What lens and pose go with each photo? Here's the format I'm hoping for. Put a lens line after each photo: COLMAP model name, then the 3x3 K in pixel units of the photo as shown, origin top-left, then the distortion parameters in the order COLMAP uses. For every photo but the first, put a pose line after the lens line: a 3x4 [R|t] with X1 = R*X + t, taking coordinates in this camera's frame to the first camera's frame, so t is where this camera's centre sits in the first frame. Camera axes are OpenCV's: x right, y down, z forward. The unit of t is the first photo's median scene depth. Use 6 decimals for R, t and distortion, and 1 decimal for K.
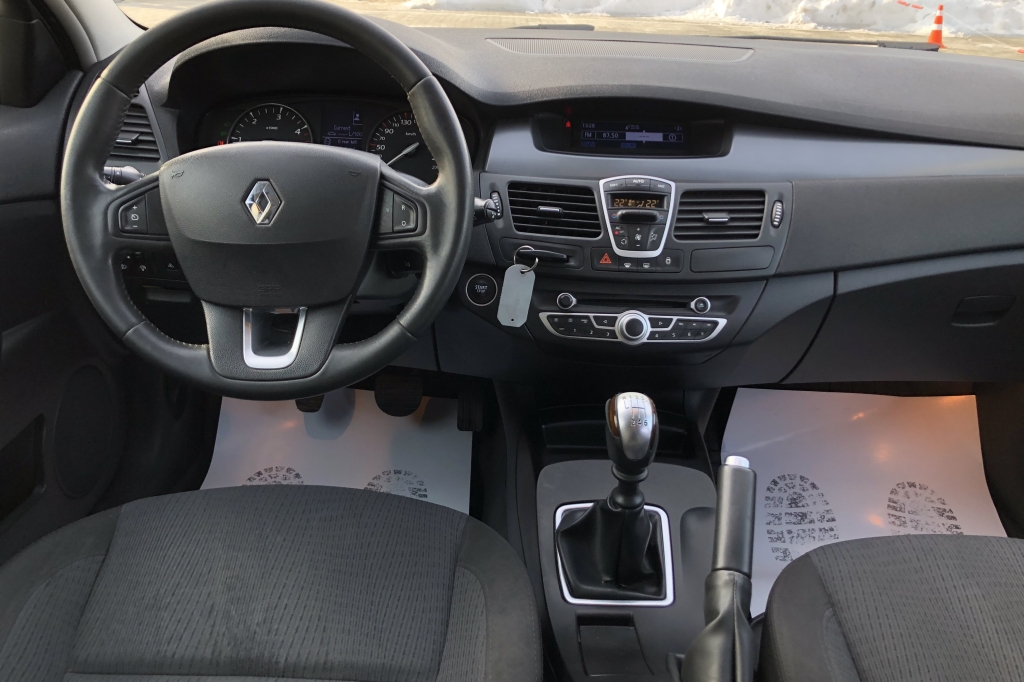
lens RADIAL K [[842.9, 0, 514.3], [0, 842.9, 329.5], [0, 0, 1]] dist [0.018045, 0.013780]
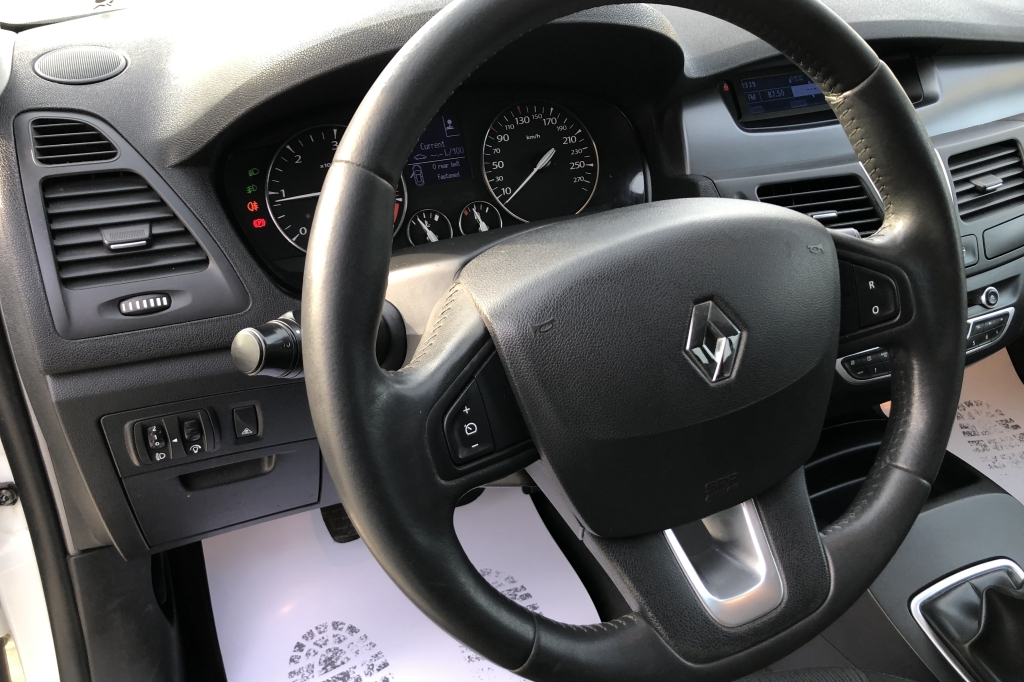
lens RADIAL K [[842.9, 0, 517.8], [0, 842.9, 337.0], [0, 0, 1]] dist [0.018045, 0.013780]
pose [[0.904251, -0.249575, 0.346471, -0.325916], [0.215669, 0.967247, 0.133870, -0.136949], [-0.368534, -0.046329, 0.928459, 0.301718]]
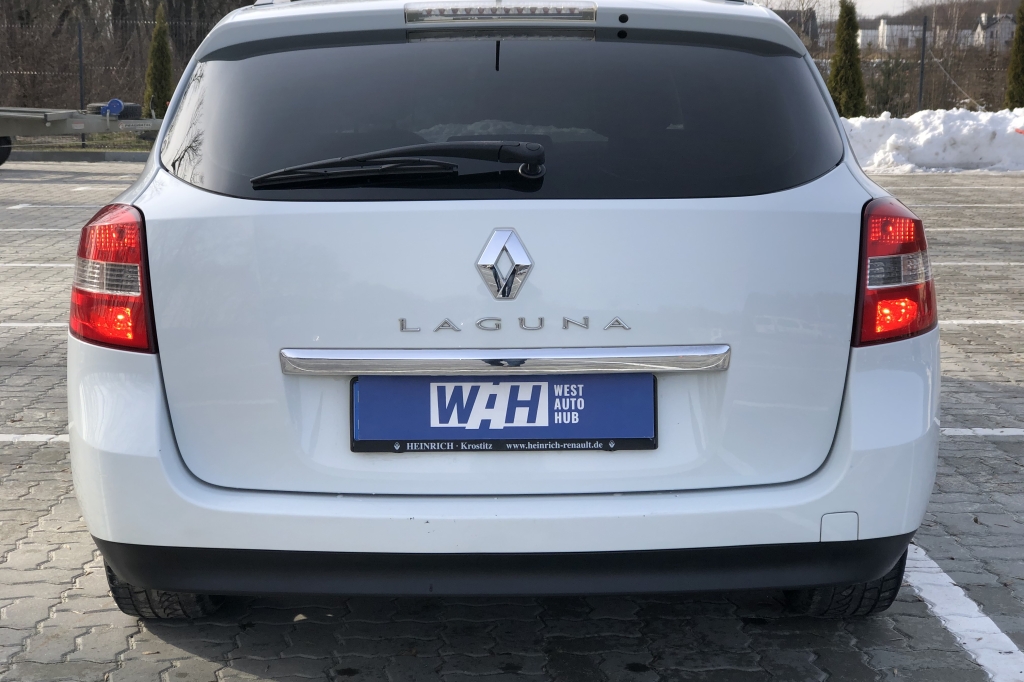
lens RADIAL K [[1682.6, 0, 515.5], [0, 1682.6, 348.0], [0, 0, 1]] dist [0.089807, 0.000000]
pose [[0.998721, -0.048926, 0.012740, 0.063329], [0.050556, 0.964619, -0.258755, 1.146372], [0.000370, 0.259068, 0.965859, -2.728698]]
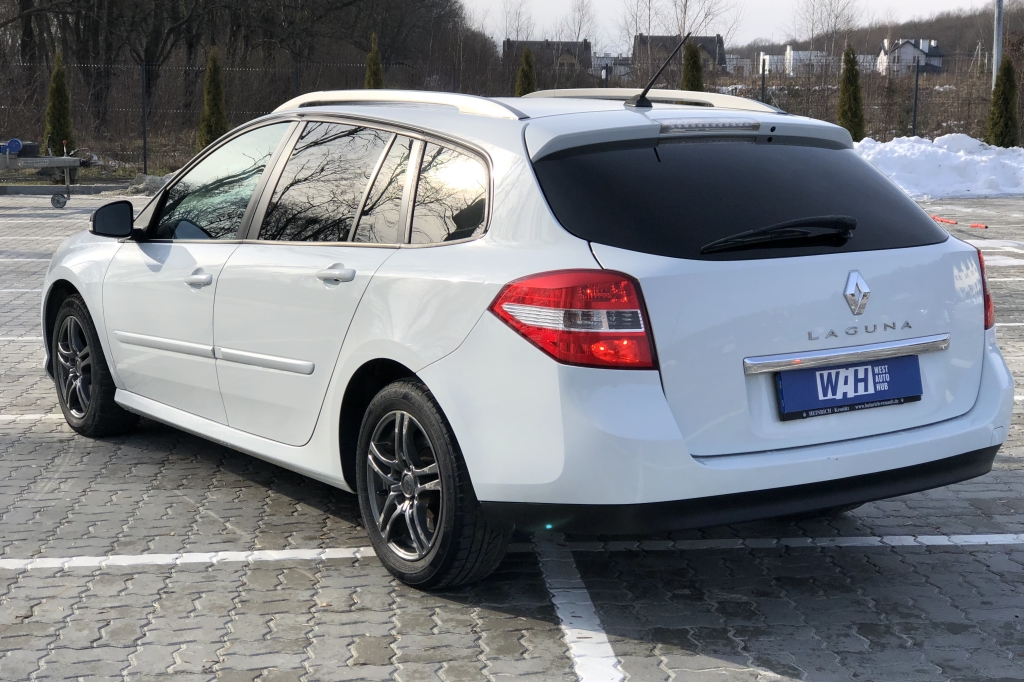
lens RADIAL K [[1682.6, 0, 517.0], [0, 1682.6, 334.9], [0, 0, 1]] dist [0.089807, 0.000000]
pose [[0.996308, -0.059937, 0.061465, 0.444828], [0.074693, 0.958133, -0.276410, 1.560419], [-0.042324, 0.279980, 0.959072, -3.913914]]
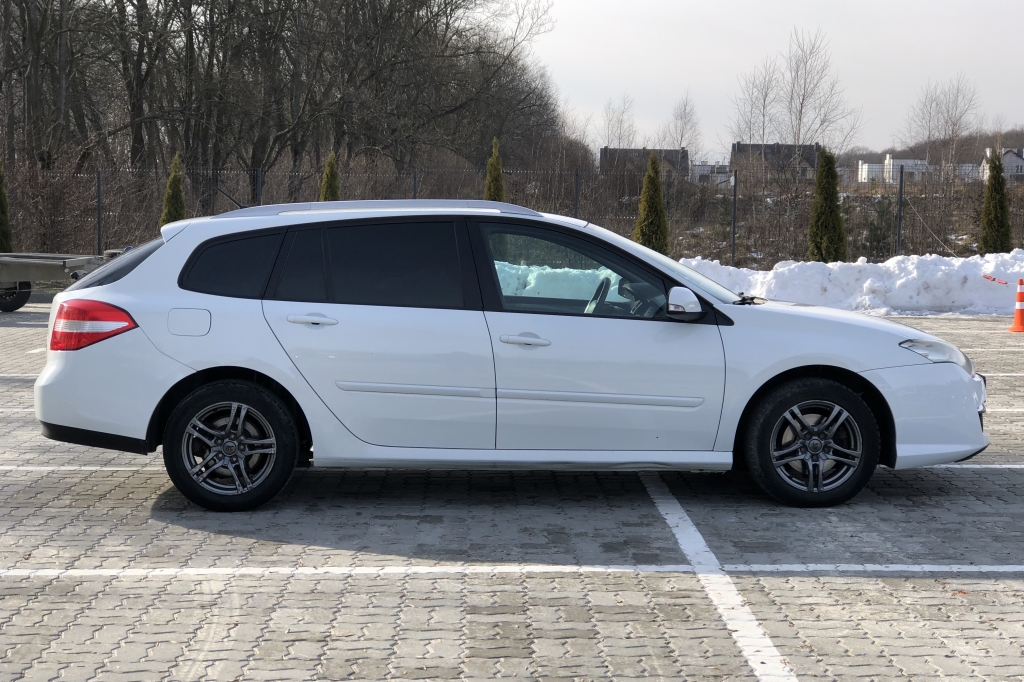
lens RADIAL K [[1682.6, 0, 513.6], [0, 1682.6, 345.3], [0, 0, 1]] dist [0.089807, 0.000000]
pose [[0.998849, -0.047292, 0.008069, 0.206075], [0.047273, 0.941534, -0.333586, 1.259870], [0.008179, 0.333583, 0.942685, -3.277724]]
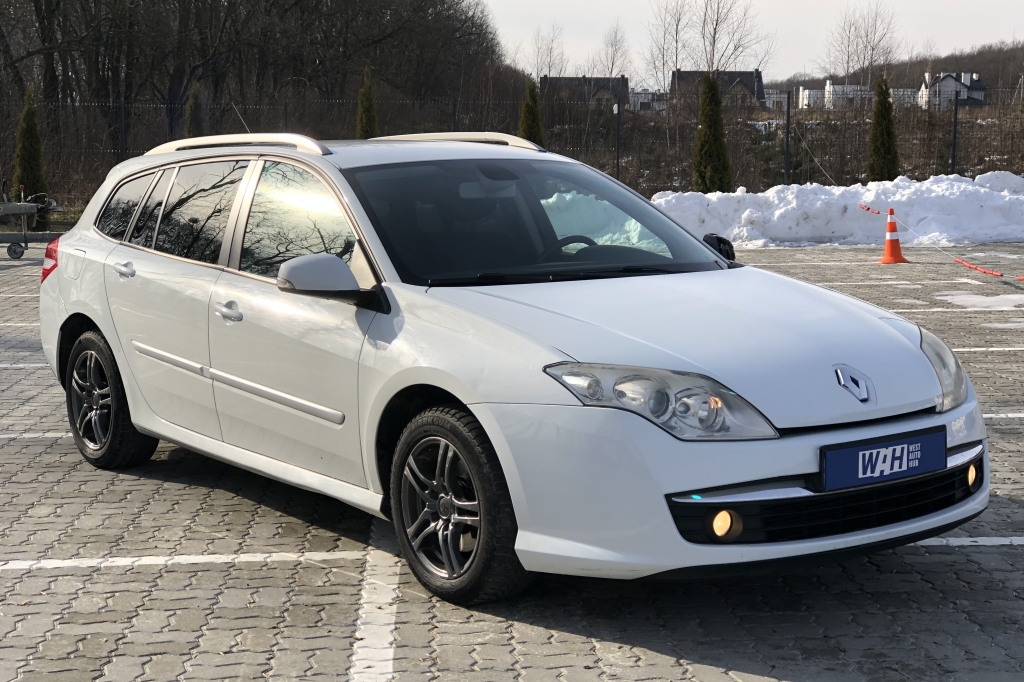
lens RADIAL K [[1682.6, 0, 515.8], [0, 1682.6, 334.6], [0, 0, 1]] dist [0.089807, 0.000000]
pose [[0.997352, -0.062042, 0.037940, 0.841227], [0.070564, 0.951780, -0.298555, 1.075481], [-0.017587, 0.300442, 0.953638, -2.810467]]
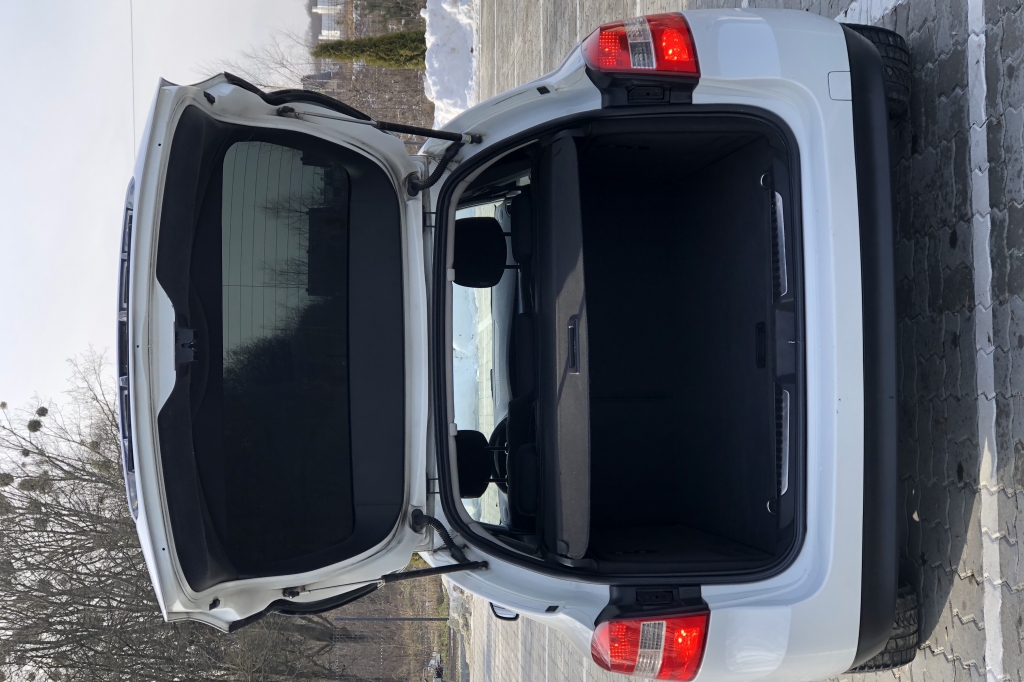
lens RADIAL K [[1682.6, 0, 509.4], [0, 1682.6, 331.3], [0, 0, 1]] dist [0.089807, 0.000000]
pose [[-0.054550, -0.997783, 0.038110, 0.017193], [0.942154, -0.064075, -0.328998, 1.199410], [0.330711, 0.017959, 0.943561, -3.292622]]
